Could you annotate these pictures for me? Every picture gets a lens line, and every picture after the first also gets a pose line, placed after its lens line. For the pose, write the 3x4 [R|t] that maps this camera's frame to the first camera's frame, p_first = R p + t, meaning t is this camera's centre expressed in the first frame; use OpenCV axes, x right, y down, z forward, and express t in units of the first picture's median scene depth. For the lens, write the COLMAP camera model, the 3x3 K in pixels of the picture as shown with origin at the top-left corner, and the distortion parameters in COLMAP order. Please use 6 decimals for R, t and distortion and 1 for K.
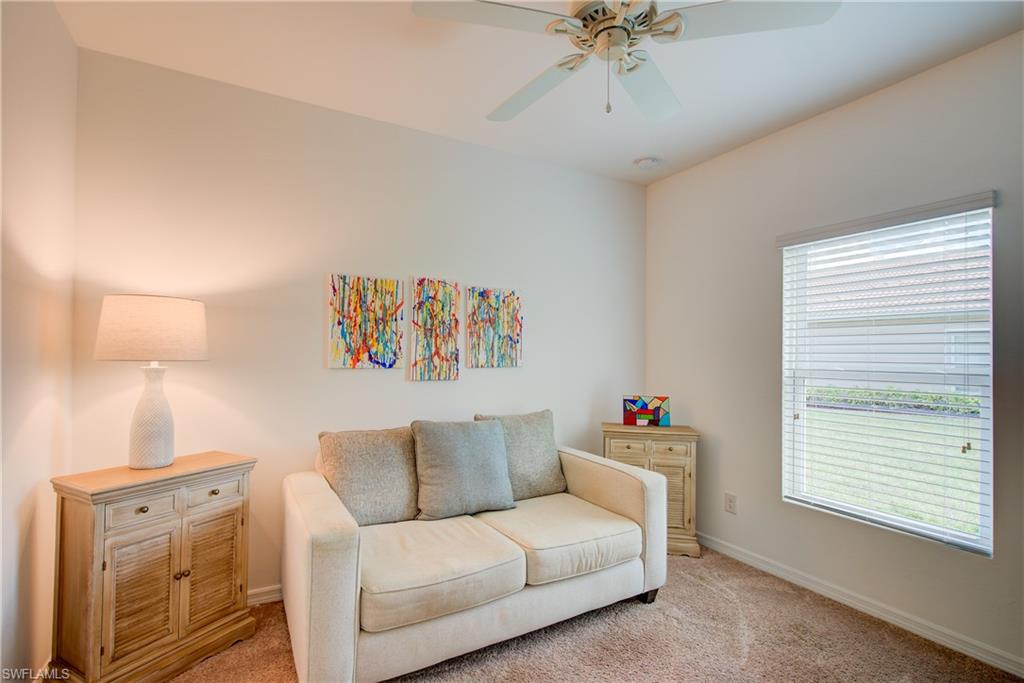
lens RADIAL K [[474.1, 0, 507.0], [0, 474.1, 348.8], [0, 0, 1]] dist [0.009082, -0.006558]
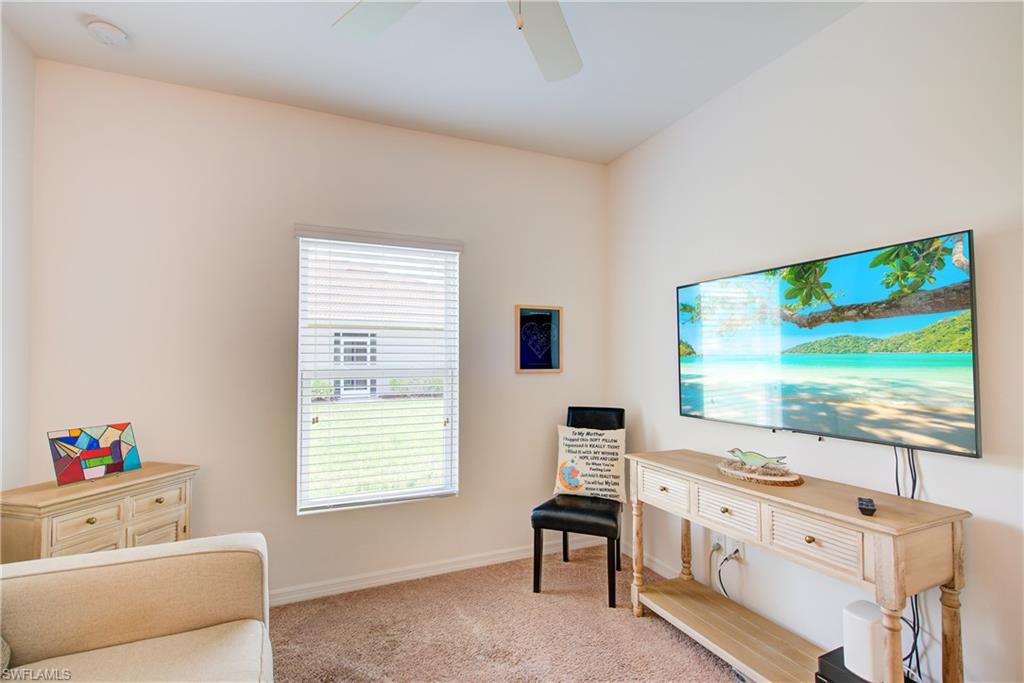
lens RADIAL K [[474.1, 0, 507.0], [0, 474.1, 348.8], [0, 0, 1]] dist [0.009082, -0.006558]
pose [[0.100967, 0.010152, 0.994838, -0.275530], [-0.007327, 0.999928, -0.009461, 0.006235], [-0.994863, -0.006334, 0.101034, 0.494111]]
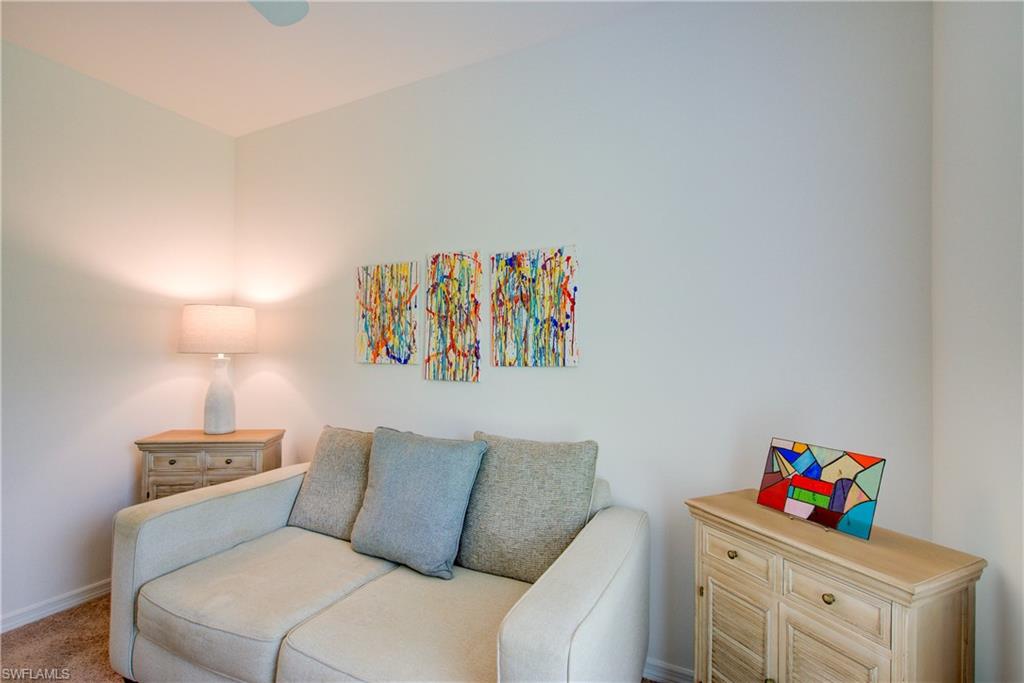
lens RADIAL K [[474.1, 0, 507.0], [0, 474.1, 348.8], [0, 0, 1]] dist [0.009082, -0.006558]
pose [[0.557840, -0.008923, -0.829900, 0.549033], [0.009809, 0.999943, -0.004158, 0.017250], [0.829890, -0.005821, 0.557896, 0.629260]]
